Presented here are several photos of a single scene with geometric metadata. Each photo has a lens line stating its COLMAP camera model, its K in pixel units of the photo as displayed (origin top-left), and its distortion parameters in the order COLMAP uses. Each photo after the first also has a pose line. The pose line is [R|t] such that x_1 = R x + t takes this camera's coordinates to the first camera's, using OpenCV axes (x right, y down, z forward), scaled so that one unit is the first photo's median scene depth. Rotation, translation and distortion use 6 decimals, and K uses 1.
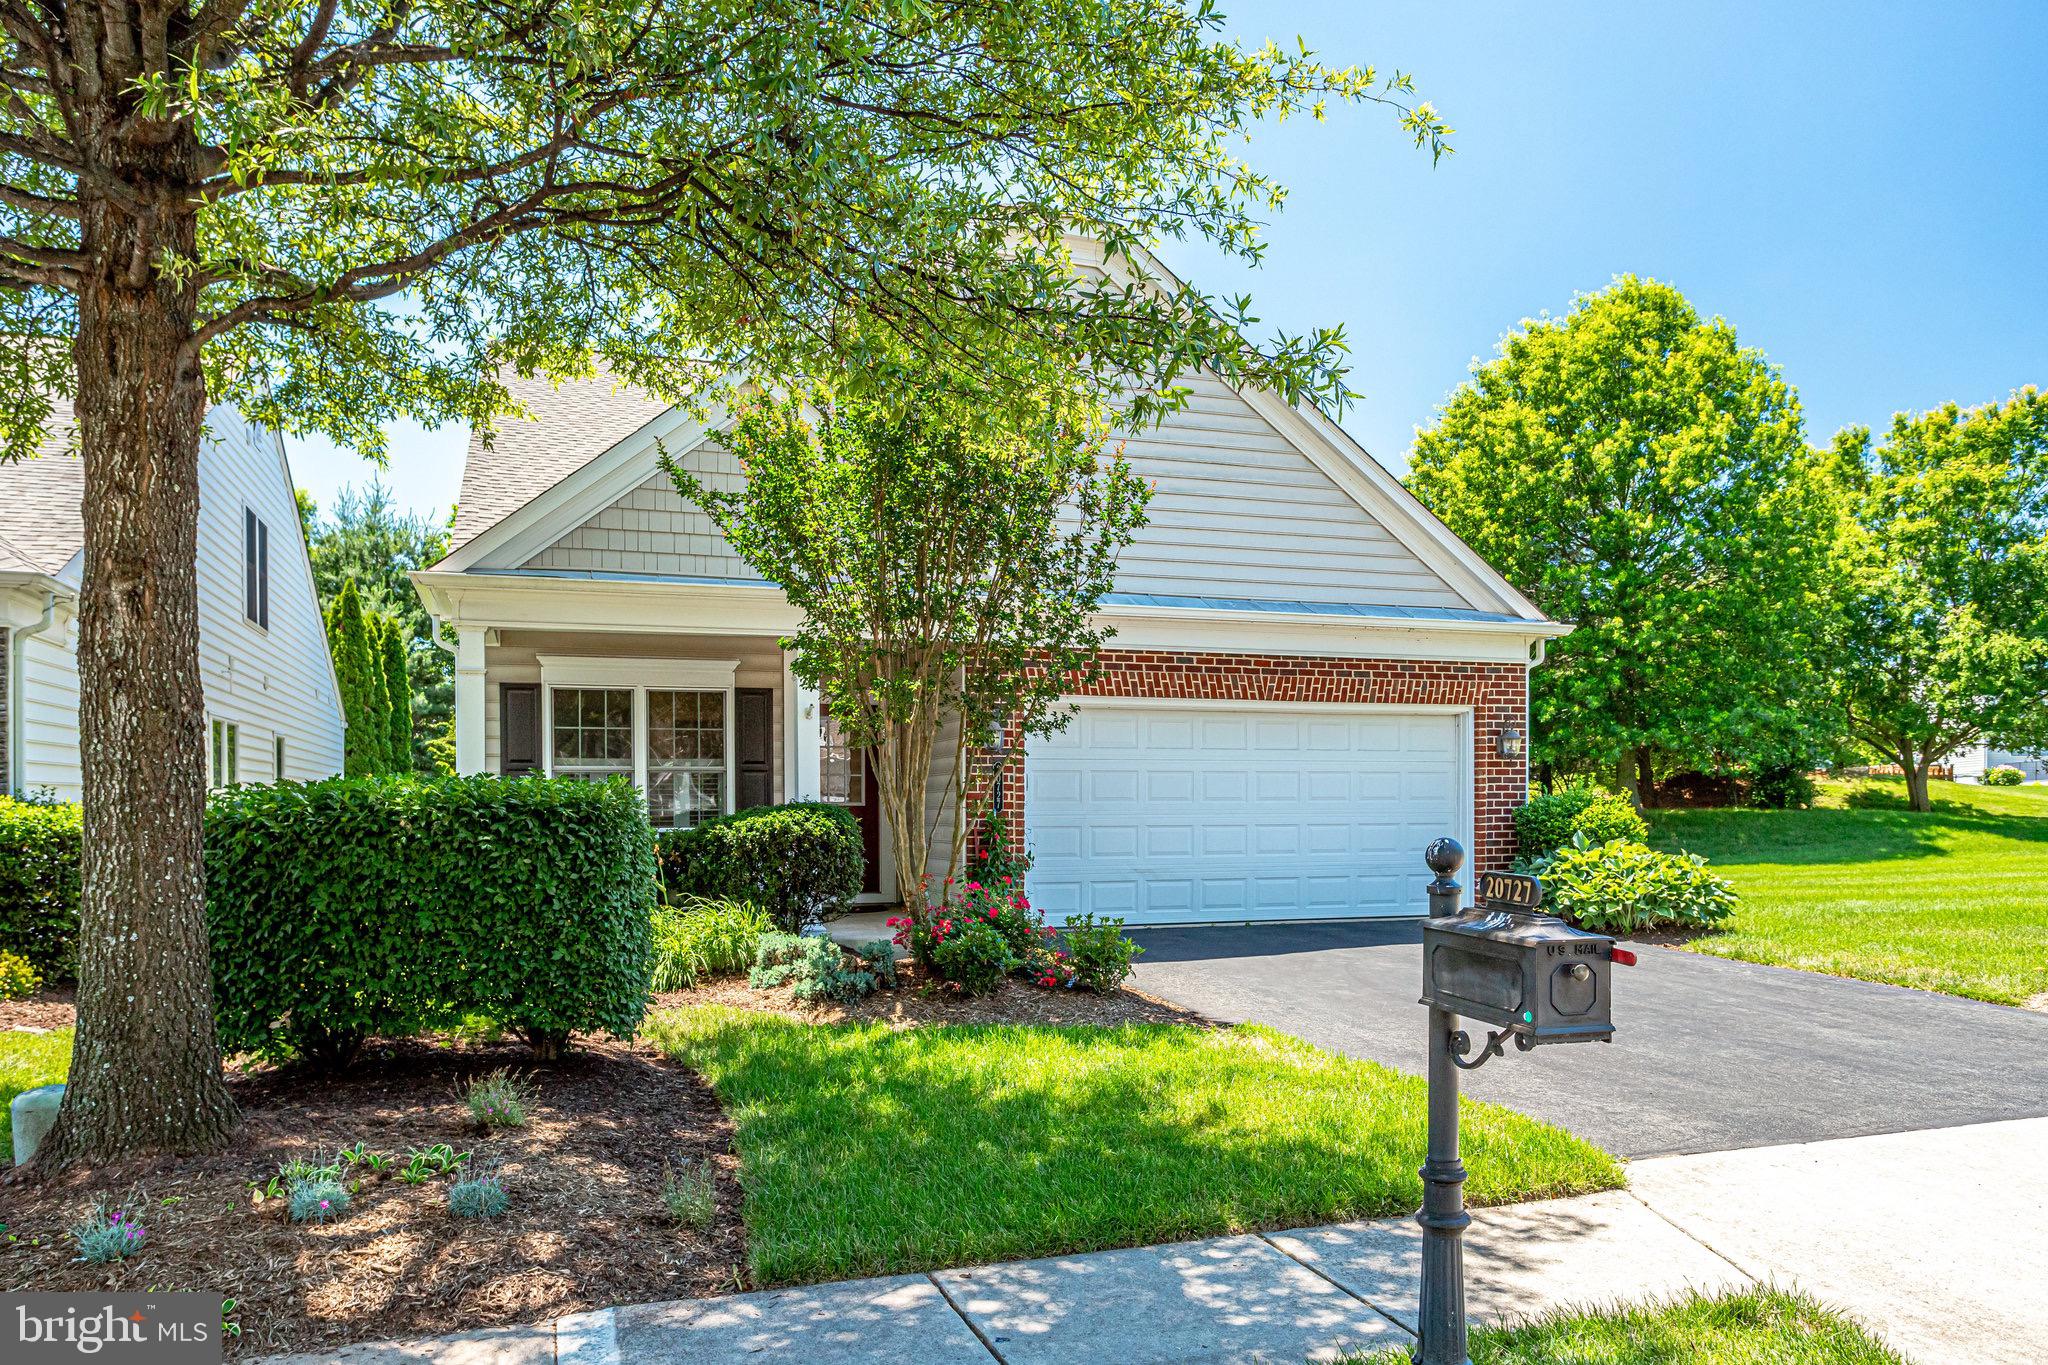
lens RADIAL K [[1420.9, 0, 1016.8], [0, 1420.9, 797.5], [0, 0, 1]] dist [-0.005590, 0.004255]
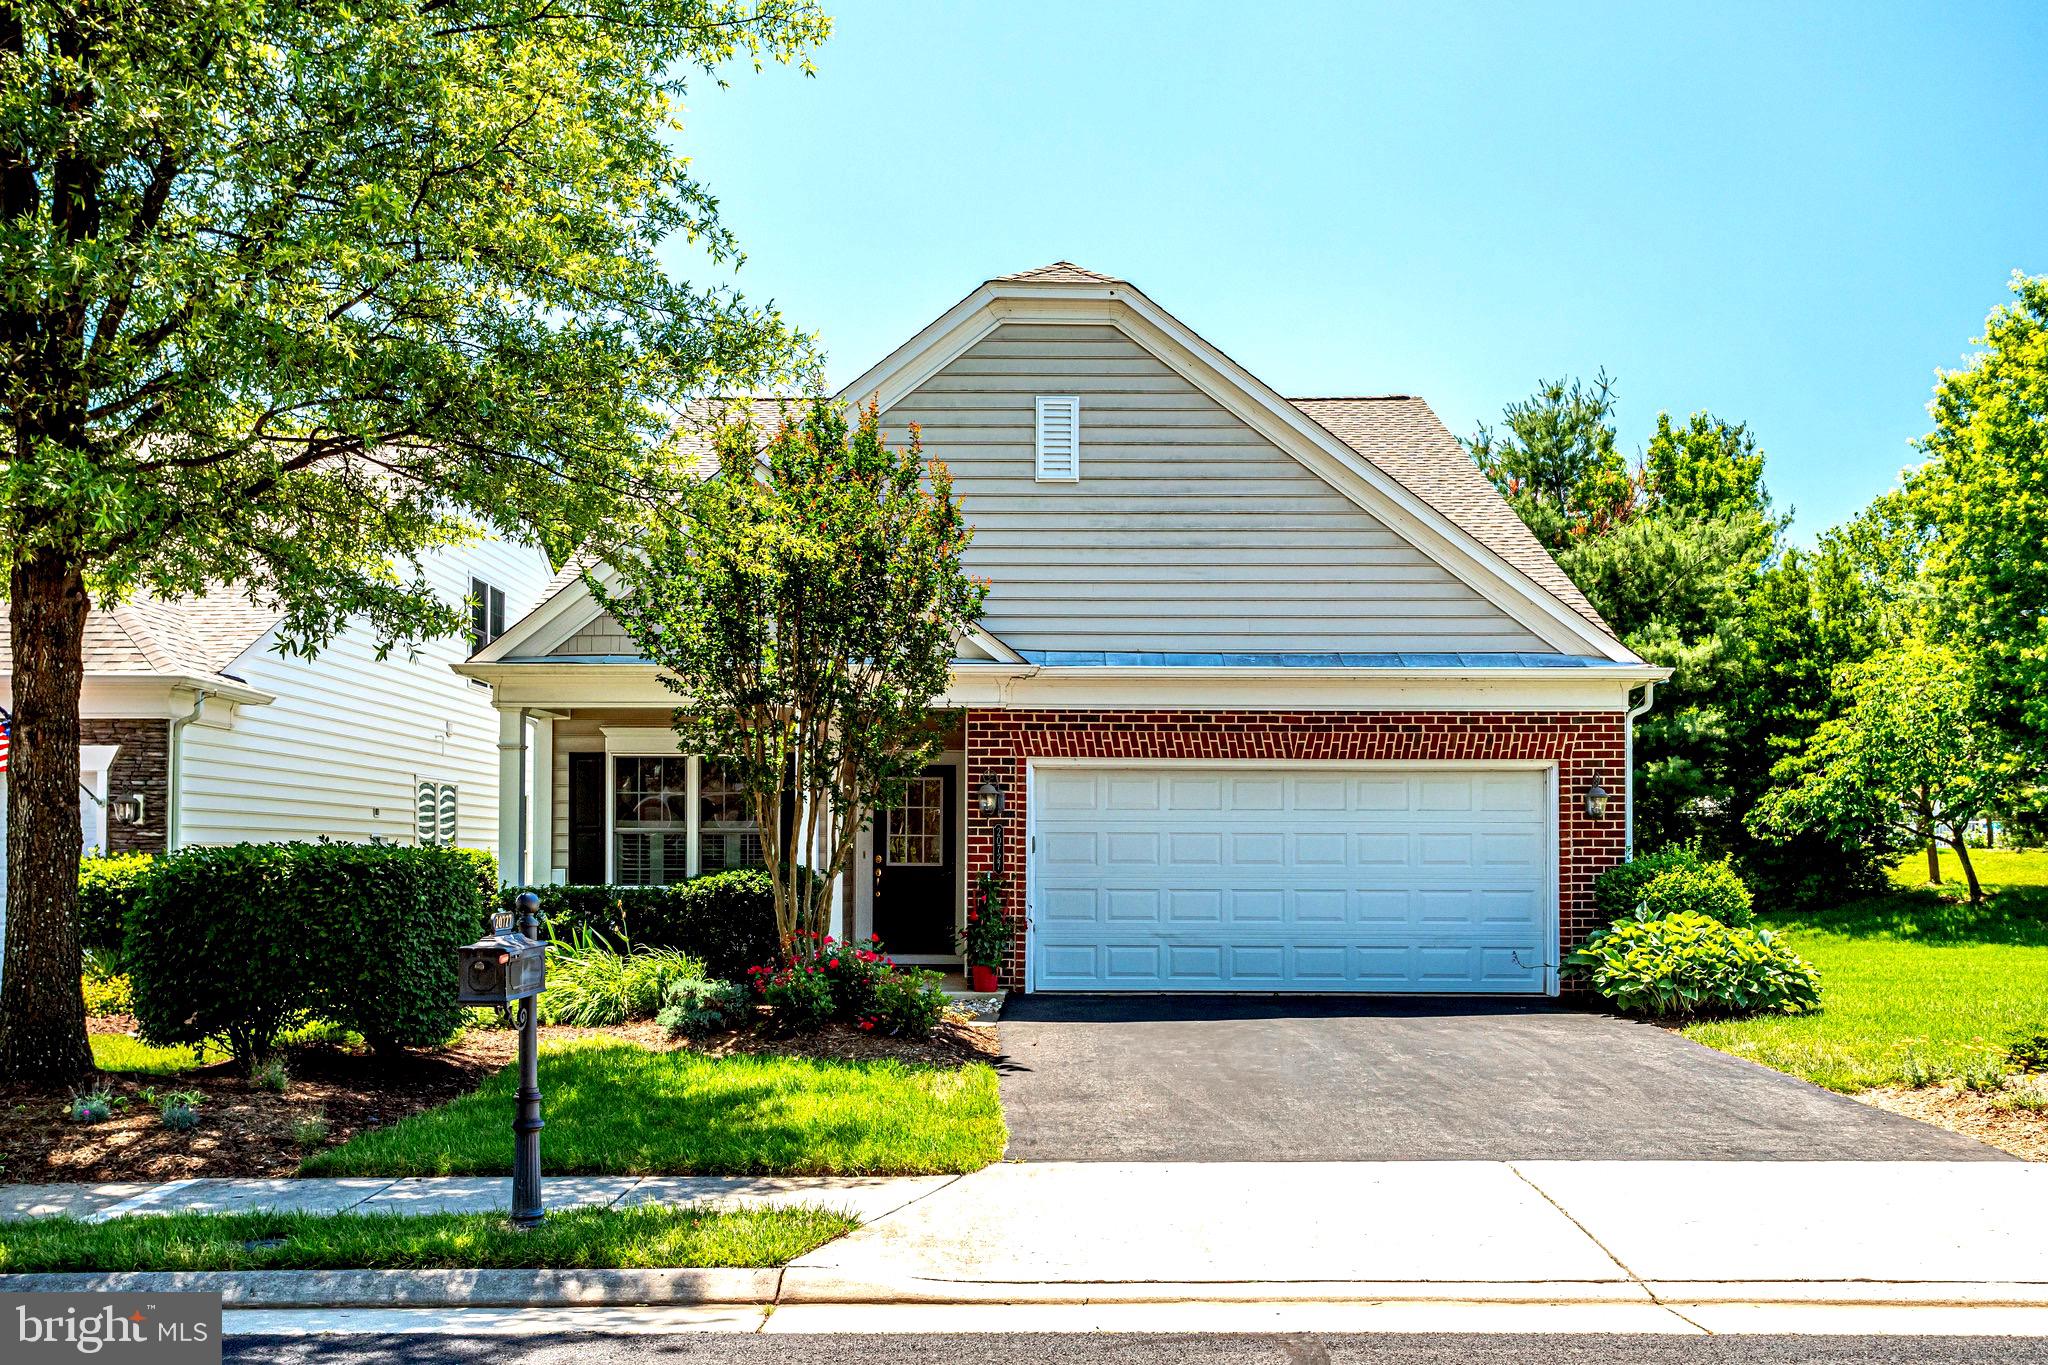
lens RADIAL K [[1833.6, 0, 1023.4], [0, 1833.6, 787.5], [0, 0, 1]] dist [0.013419, -0.011533]
pose [[0.947057, -0.006292, -0.321004, 0.378662], [-0.005149, 0.999382, -0.034780, -0.005290], [0.321024, 0.034592, 0.946439, -0.207868]]
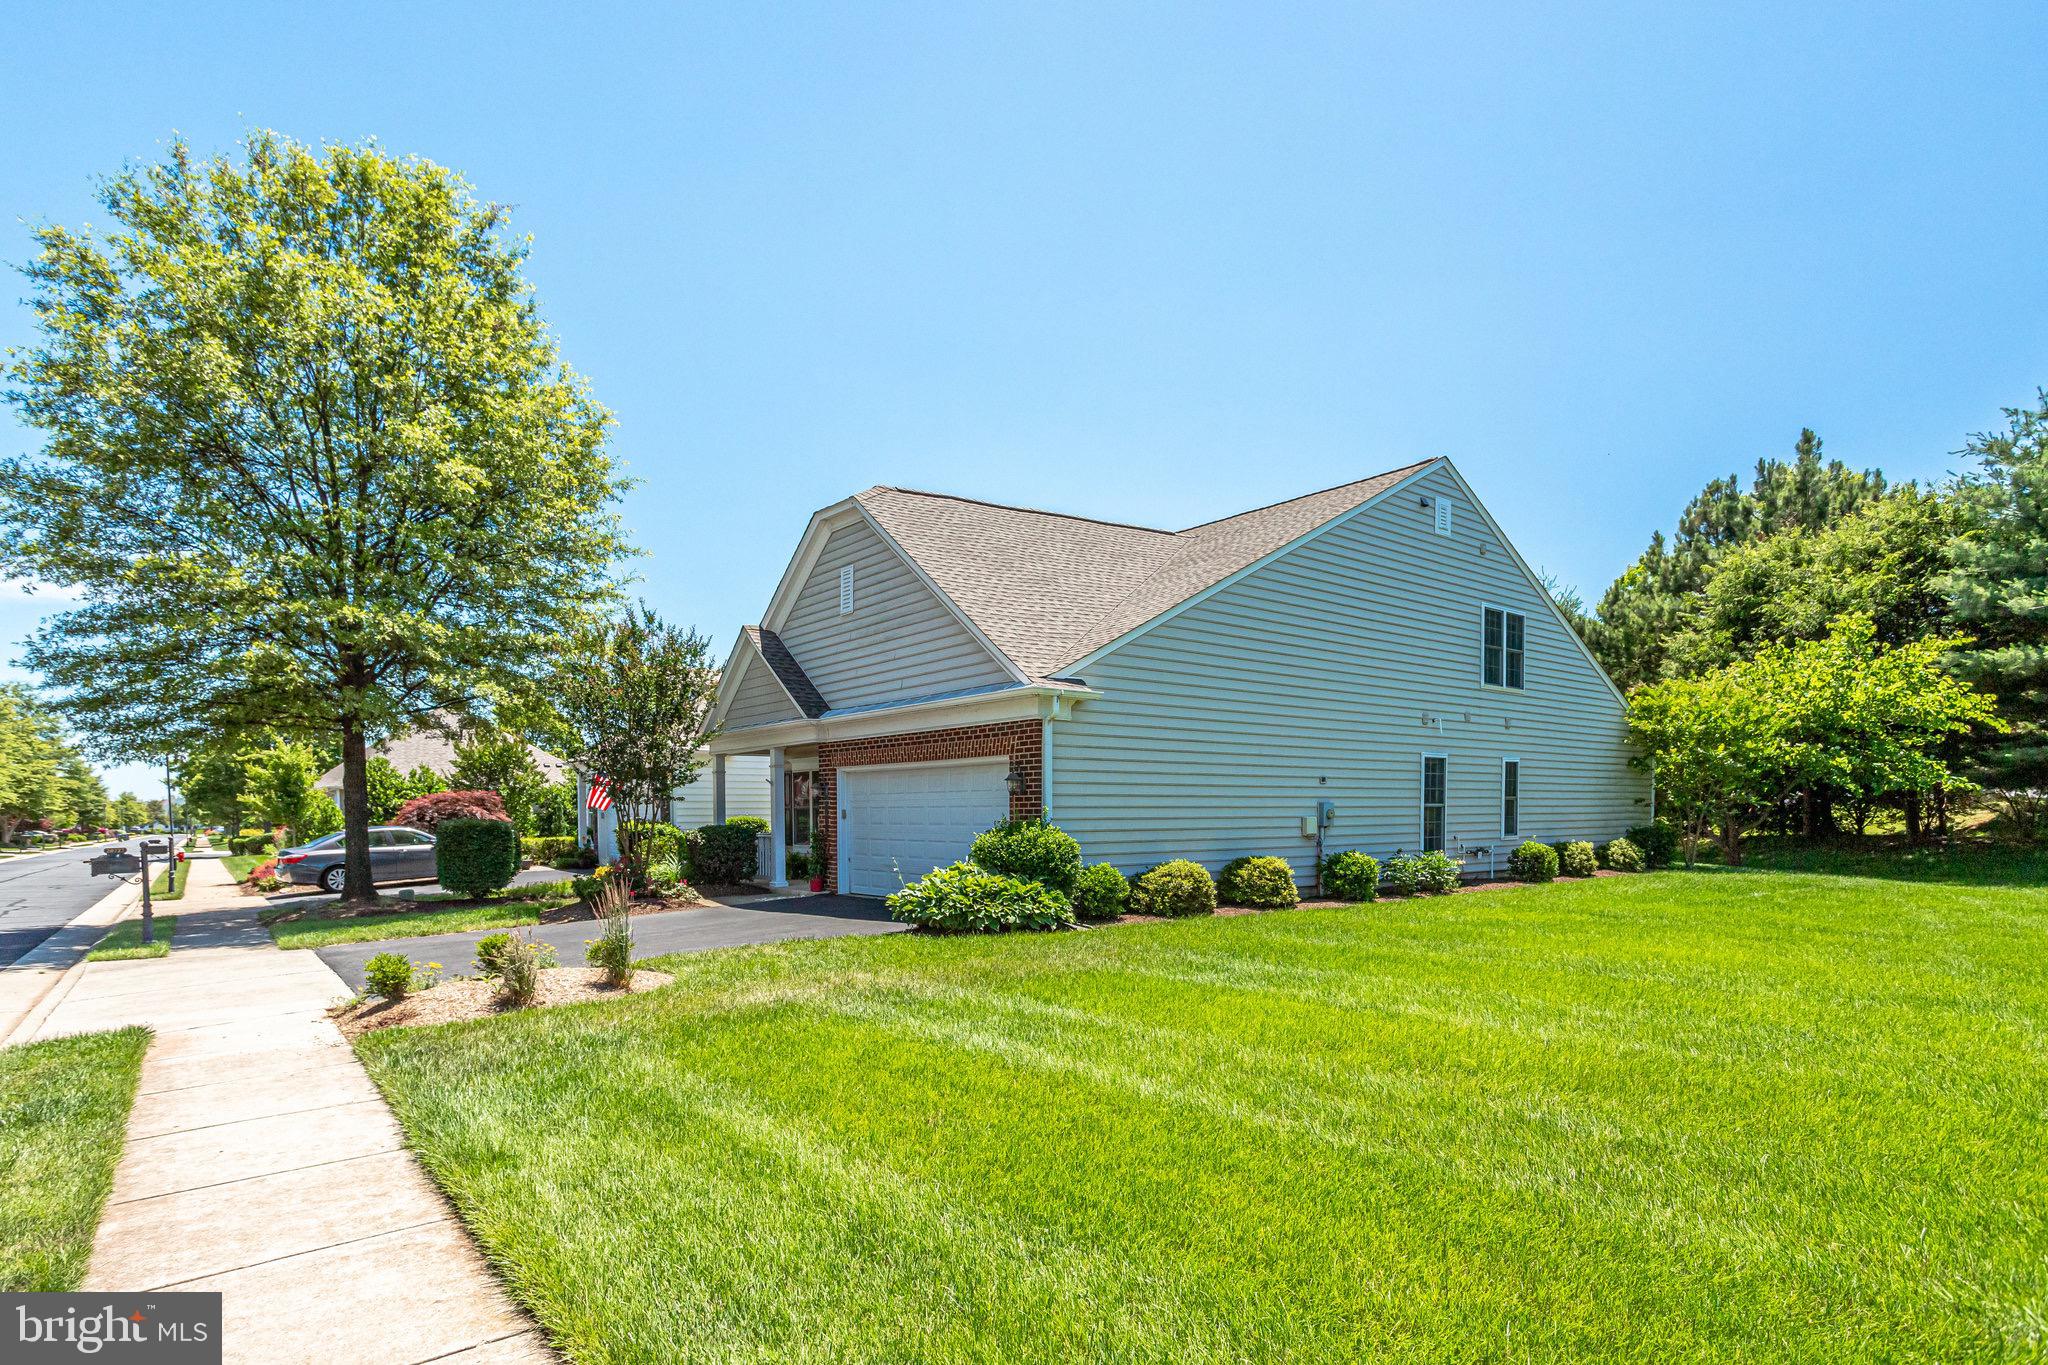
lens RADIAL K [[1052.8, 0, 1027.8], [0, 1052.8, 816.9], [0, 0, 1]] dist [-0.001469, -0.000025]
pose [[0.349640, 0.007215, -0.936856, 1.254541], [0.010746, 0.999874, 0.011711, -0.018550], [0.936823, -0.014162, 0.349518, 0.679091]]
